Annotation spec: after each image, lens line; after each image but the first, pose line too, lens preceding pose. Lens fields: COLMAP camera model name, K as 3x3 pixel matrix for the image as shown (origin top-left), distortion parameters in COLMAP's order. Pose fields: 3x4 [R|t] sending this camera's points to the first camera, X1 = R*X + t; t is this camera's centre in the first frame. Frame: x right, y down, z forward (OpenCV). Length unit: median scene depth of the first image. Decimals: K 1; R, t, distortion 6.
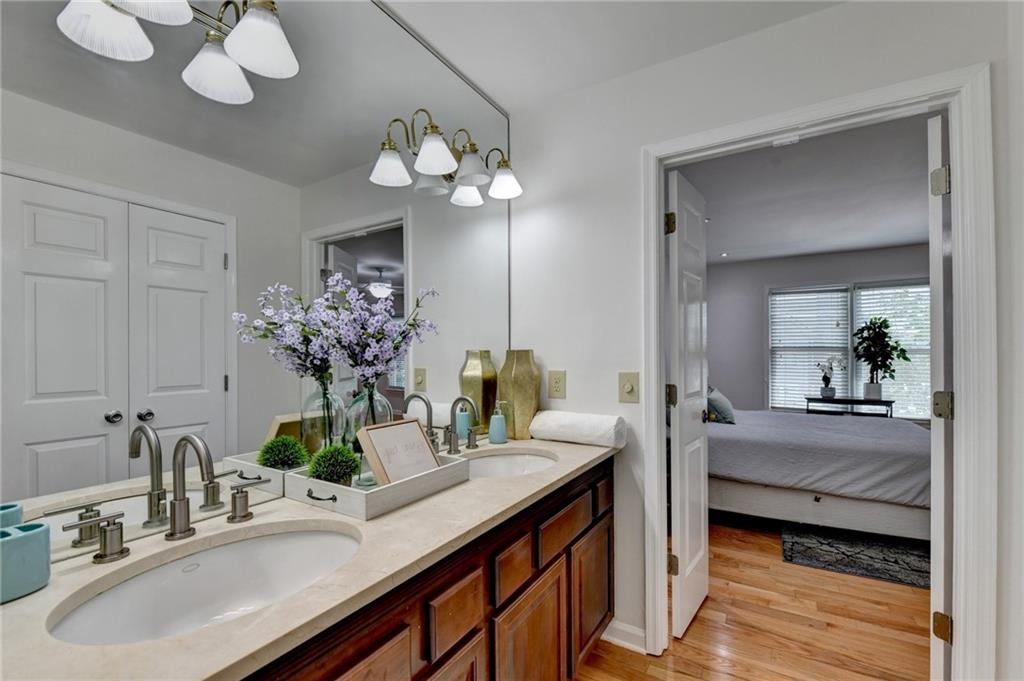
lens RADIAL K [[428.4, 0, 516.9], [0, 428.4, 352.1], [0, 0, 1]] dist [-0.001692, -0.000391]
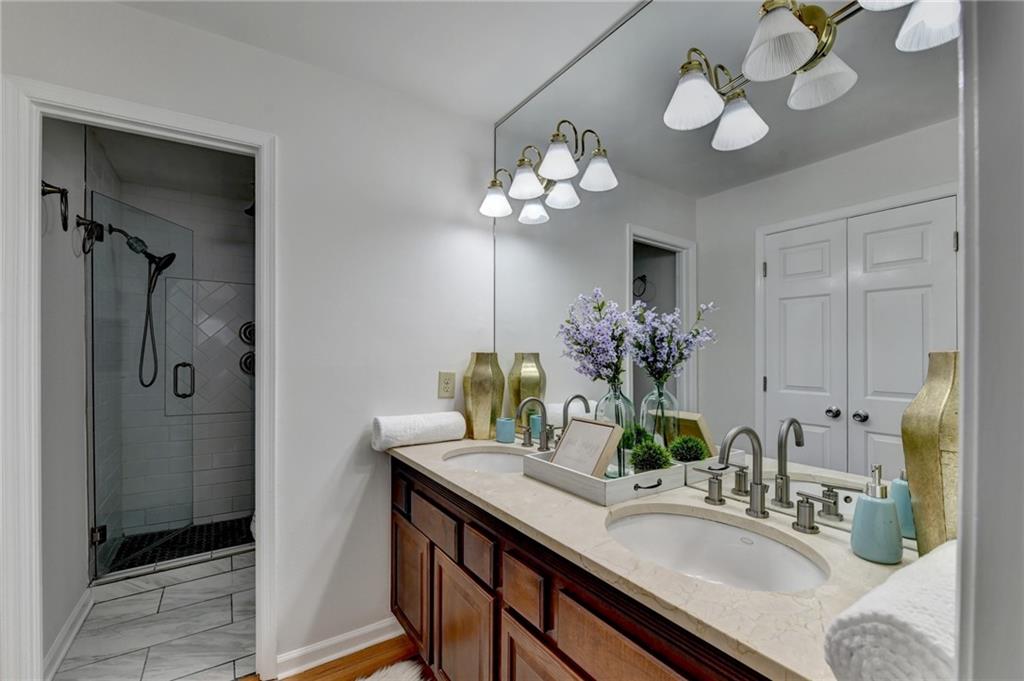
lens RADIAL K [[424.4, 0, 512.0], [0, 424.4, 340.5], [0, 0, 1]] dist [-0.028033, -0.000079]
pose [[-0.399204, -0.031619, -0.916317, 0.516999], [-0.002039, 0.999433, -0.033598, 0.000070], [0.916860, -0.011544, -0.399043, 0.824742]]
